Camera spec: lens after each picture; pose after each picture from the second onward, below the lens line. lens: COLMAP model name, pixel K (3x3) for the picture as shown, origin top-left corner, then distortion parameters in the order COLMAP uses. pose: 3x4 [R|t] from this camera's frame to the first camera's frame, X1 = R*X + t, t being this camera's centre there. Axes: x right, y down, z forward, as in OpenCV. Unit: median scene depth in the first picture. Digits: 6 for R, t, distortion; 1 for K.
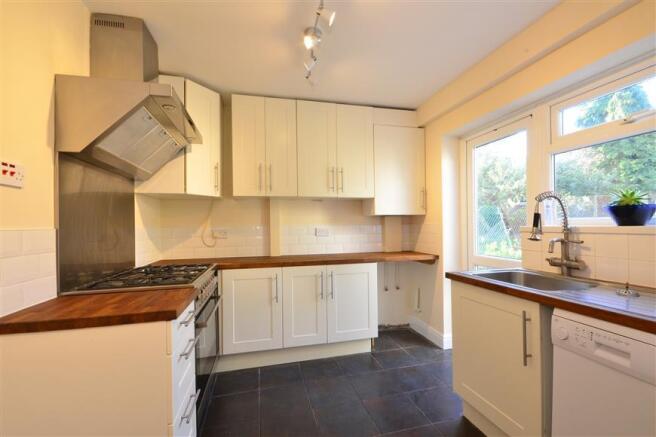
lens RADIAL K [[285.1, 0, 321.0], [0, 285.1, 224.0], [0, 0, 1]] dist [-0.001167, 0.000071]
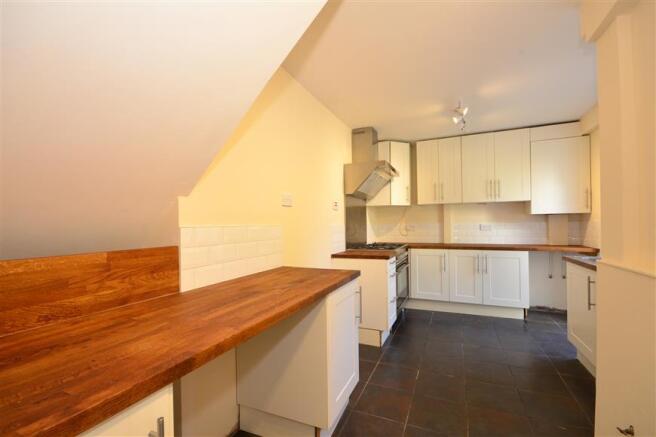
lens RADIAL K [[285.1, 0, 321.0], [0, 285.1, 224.0], [0, 0, 1]] dist [-0.001167, 0.000071]
pose [[0.783845, 0.002486, -0.620951, 0.264006], [0.006280, 0.999909, 0.011931, -0.010191], [0.620925, -0.013251, 0.783758, -0.606261]]
